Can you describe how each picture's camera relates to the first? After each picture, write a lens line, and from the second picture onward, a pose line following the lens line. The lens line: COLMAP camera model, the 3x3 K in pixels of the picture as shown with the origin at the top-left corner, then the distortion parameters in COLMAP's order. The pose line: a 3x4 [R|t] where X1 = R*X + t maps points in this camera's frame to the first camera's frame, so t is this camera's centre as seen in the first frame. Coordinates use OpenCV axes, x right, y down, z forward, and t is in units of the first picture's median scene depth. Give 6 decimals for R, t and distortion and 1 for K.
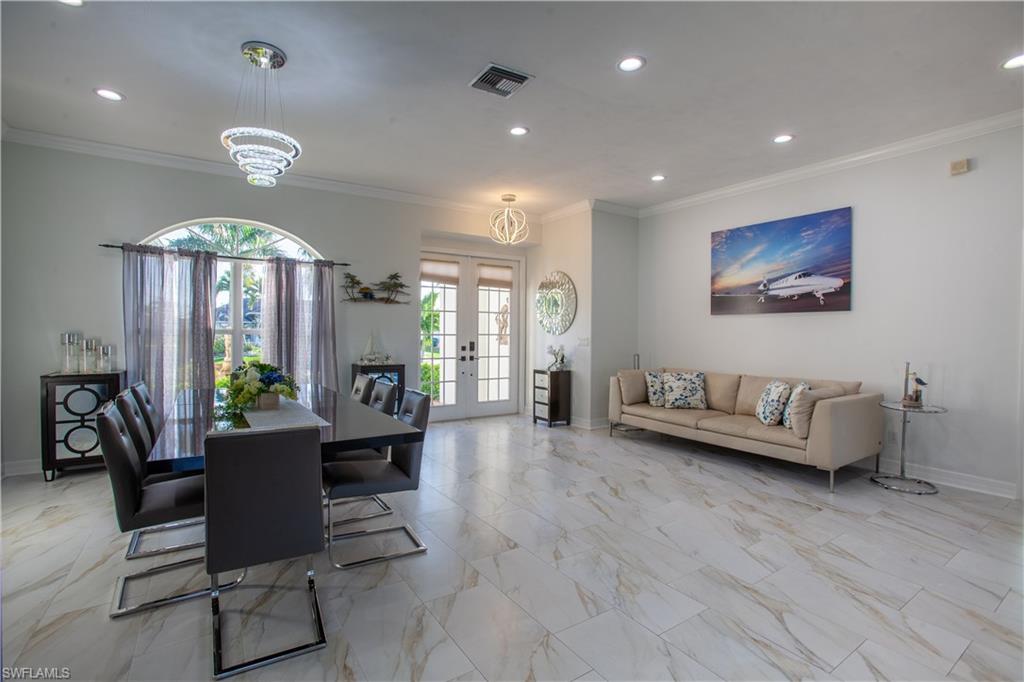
lens RADIAL K [[471.4, 0, 509.5], [0, 471.4, 337.1], [0, 0, 1]] dist [-0.059482, 0.015590]
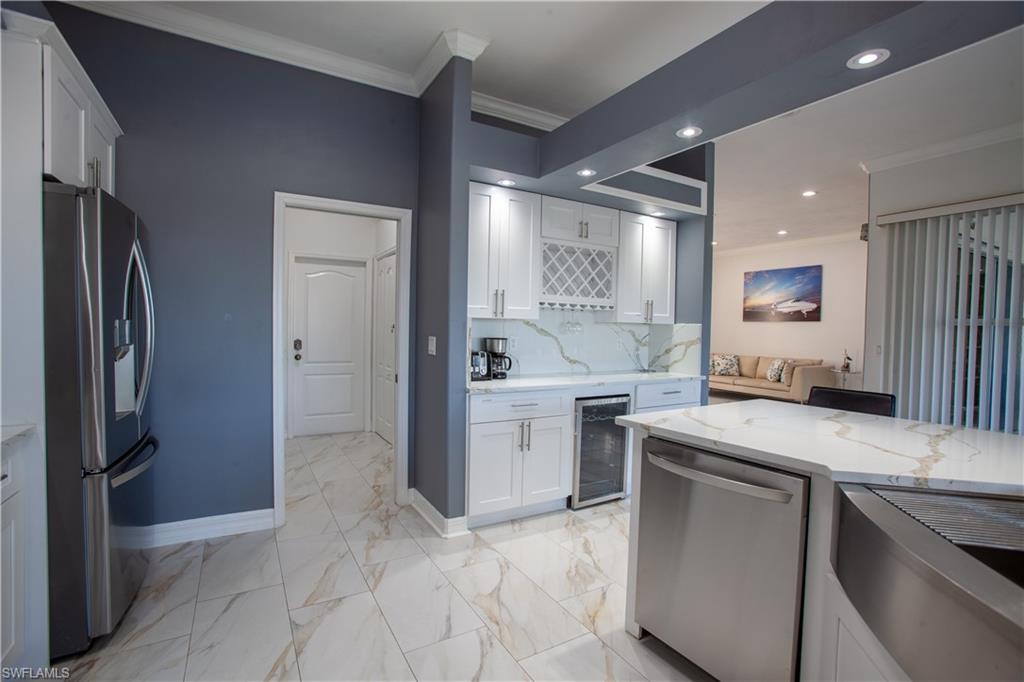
lens RADIAL K [[471.4, 0, 508.7], [0, 471.4, 344.3], [0, 0, 1]] dist [-0.059482, 0.015590]
pose [[0.998083, 0.011135, -0.060883, -0.347363], [-0.009543, 0.999606, 0.026383, -0.001950], [0.061153, -0.025751, 0.997796, -0.818276]]
